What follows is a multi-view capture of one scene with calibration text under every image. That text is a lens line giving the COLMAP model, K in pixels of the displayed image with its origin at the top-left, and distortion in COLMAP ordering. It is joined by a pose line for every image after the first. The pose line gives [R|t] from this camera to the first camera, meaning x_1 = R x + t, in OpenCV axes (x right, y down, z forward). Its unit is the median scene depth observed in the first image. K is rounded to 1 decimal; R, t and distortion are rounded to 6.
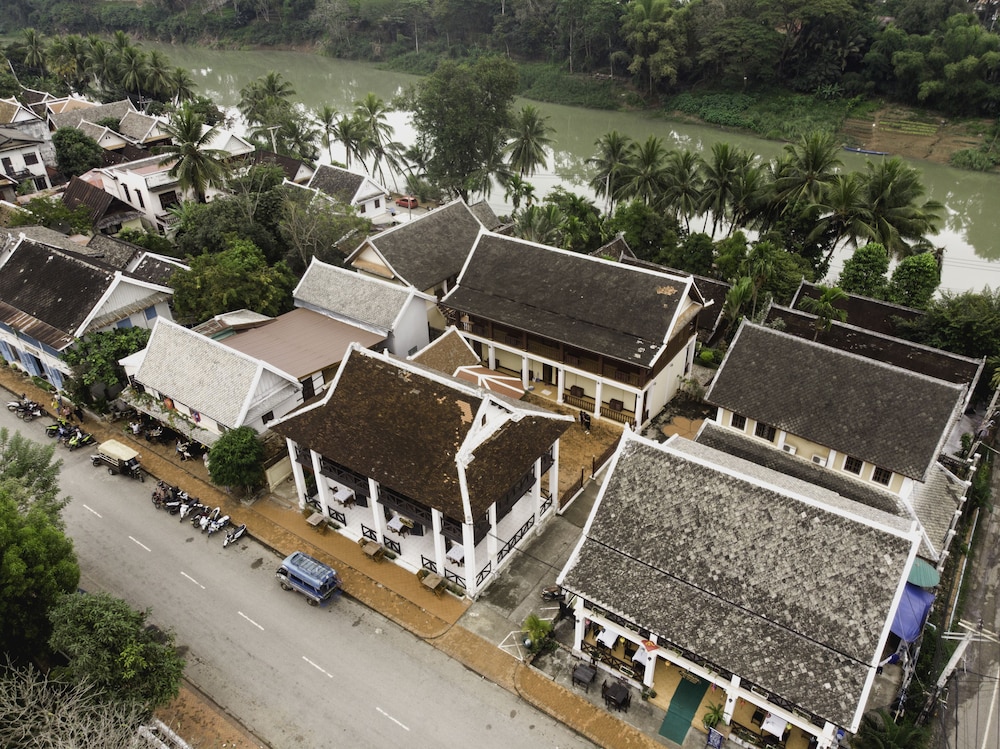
lens RADIAL K [[746.1, 0, 504.7], [0, 746.1, 372.0], [0, 0, 1]] dist [0.002345, 0.009246]
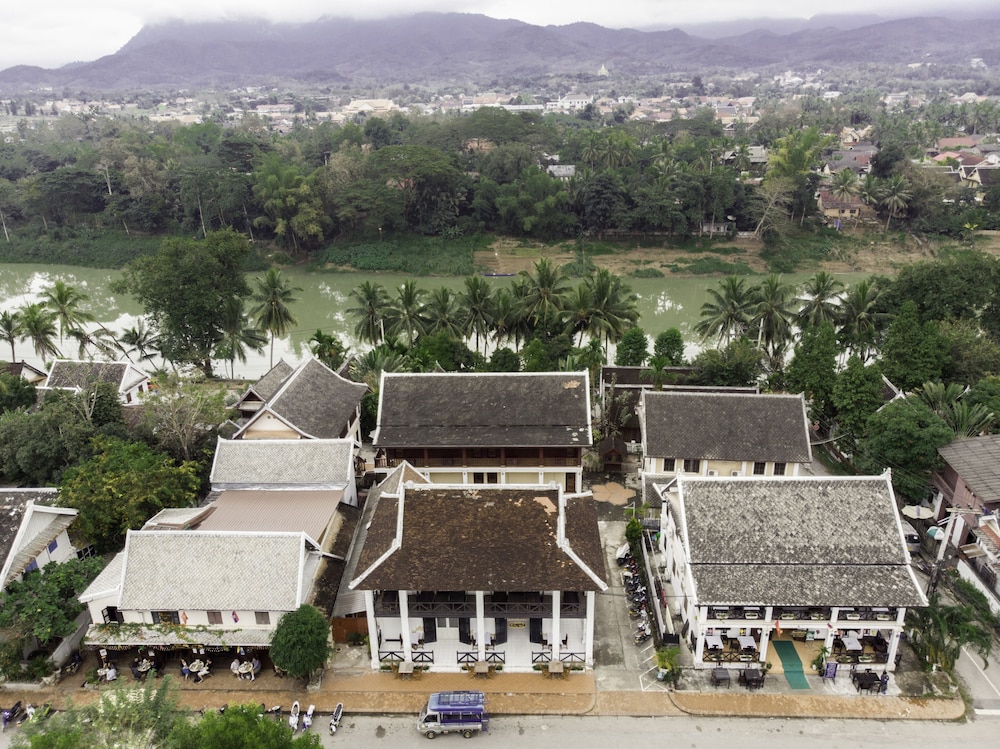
lens RADIAL K [[746.1, 0, 504.7], [0, 746.1, 372.0], [0, 0, 1]] dist [0.002345, 0.009246]
pose [[0.837405, -0.197193, 0.509773, -0.361113], [0.291210, 0.950221, -0.110802, -0.017976], [-0.462547, 0.241237, 0.853144, -0.001971]]
